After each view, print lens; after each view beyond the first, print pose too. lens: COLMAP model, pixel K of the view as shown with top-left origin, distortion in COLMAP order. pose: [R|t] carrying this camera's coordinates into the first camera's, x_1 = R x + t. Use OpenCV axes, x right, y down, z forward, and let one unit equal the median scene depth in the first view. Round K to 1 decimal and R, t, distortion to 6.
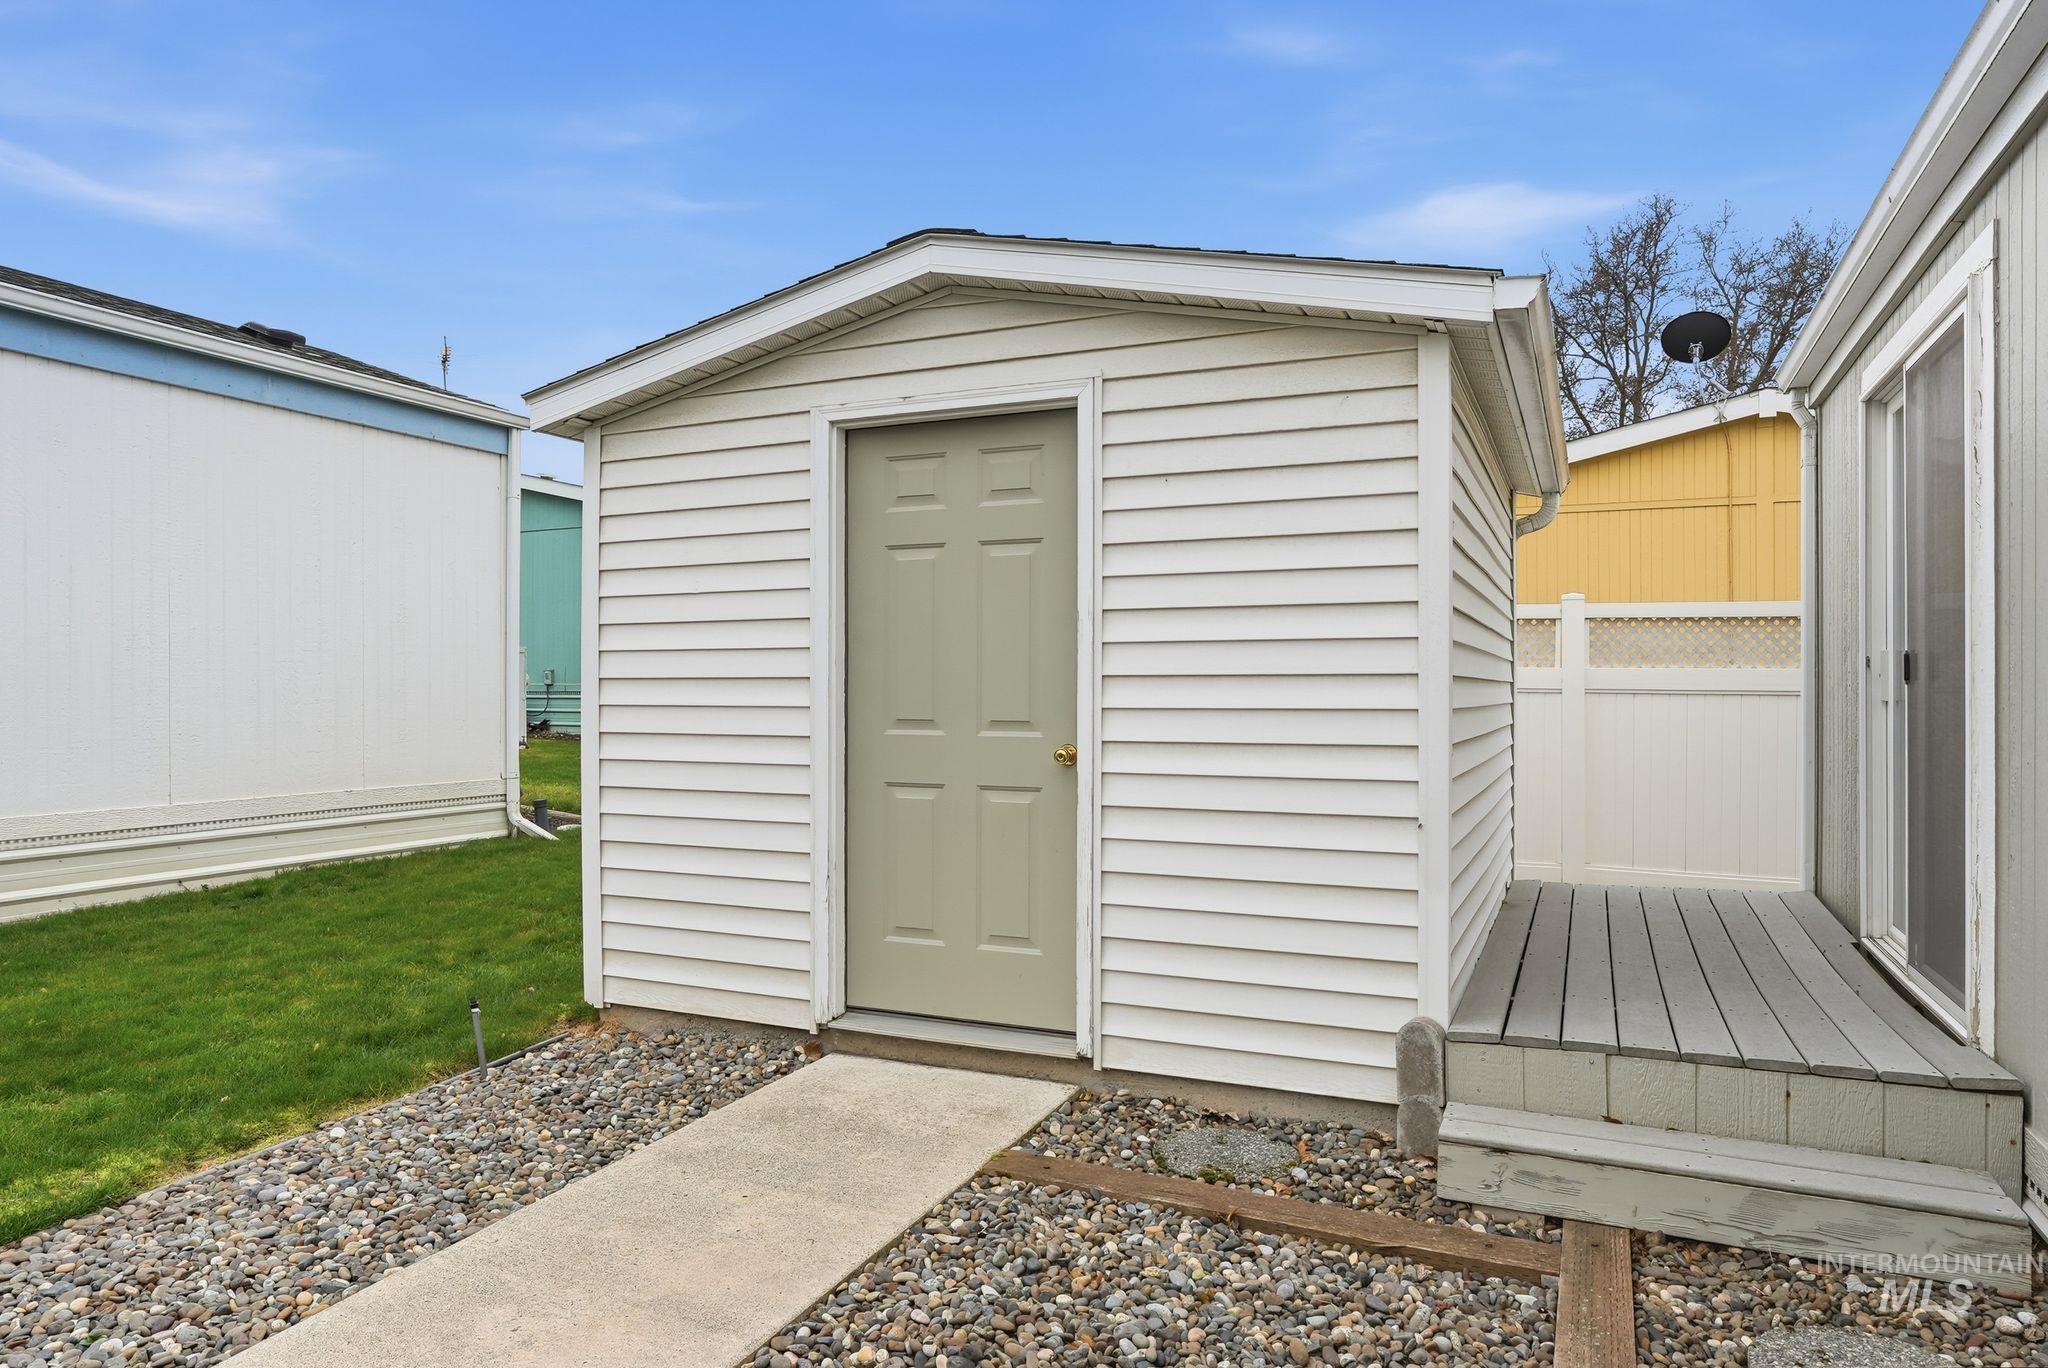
lens RADIAL K [[1323.8, 0, 1024.0], [0, 1323.8, 684.0], [0, 0, 1]] dist [-0.045276, -0.000616]
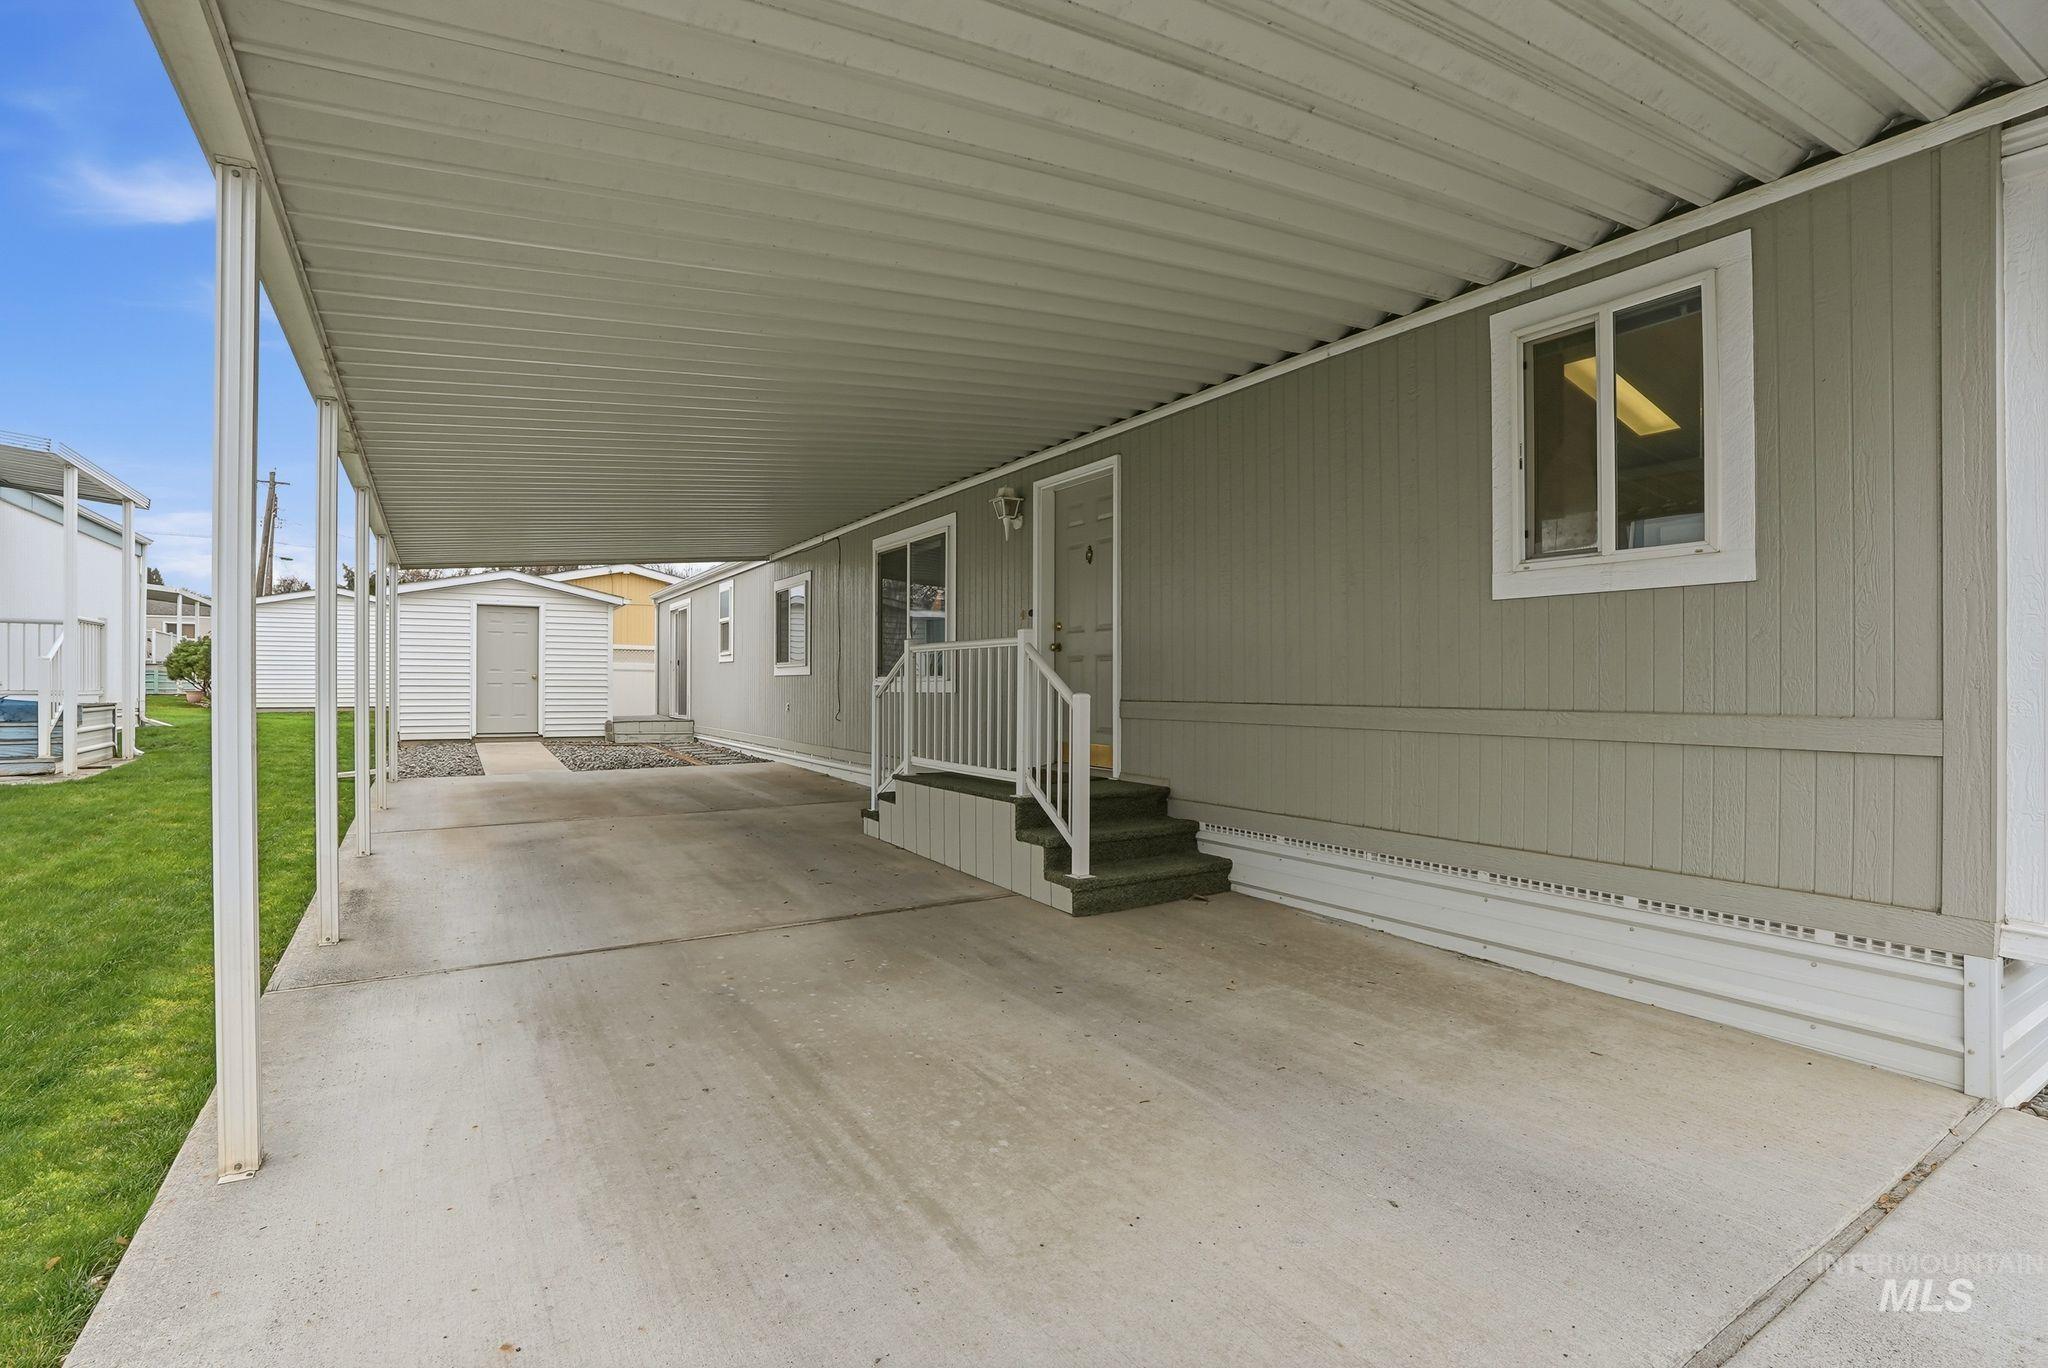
lens RADIAL K [[955.6, 0, 1009.7], [0, 955.6, 676.9], [0, 0, 1]] dist [-0.072499, 0.024114]
pose [[0.574553, 0.012094, 0.818378, -1.219350], [-0.011190, 0.999913, -0.006921, 0.039256], [-0.818391, -0.005181, 0.574638, -1.661076]]
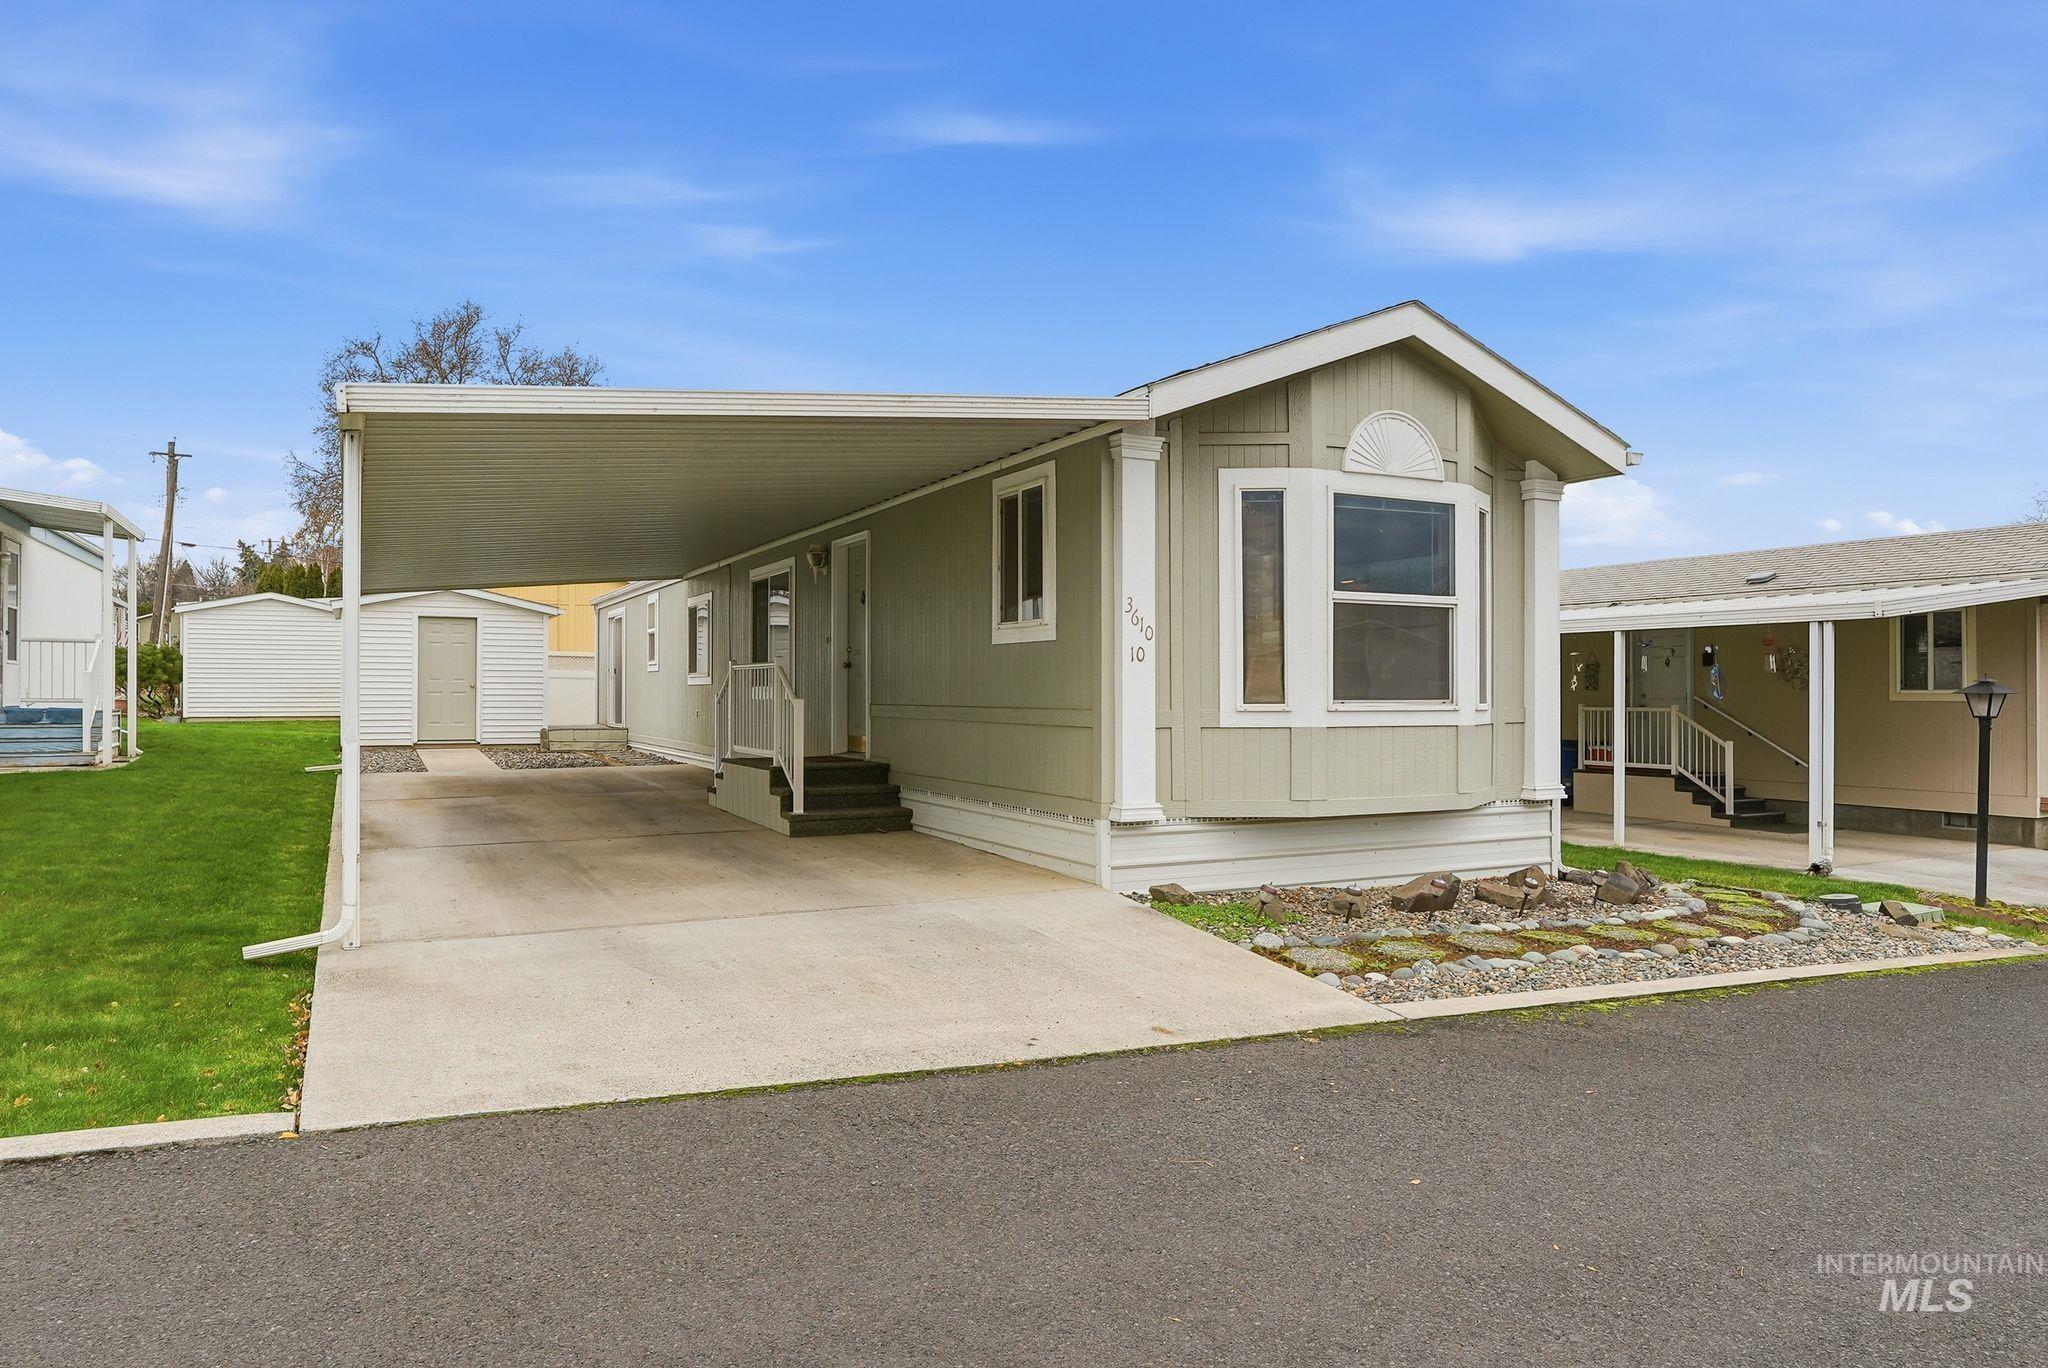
lens RADIAL K [[1323.8, 0, 1024.0], [0, 1323.8, 684.0], [0, 0, 1]] dist [-0.045276, -0.000616]
pose [[0.633915, 0.010023, 0.773338, -1.685429], [-0.010402, 0.999936, -0.004433, 0.032191], [-0.773333, -0.005234, 0.633979, -2.563519]]
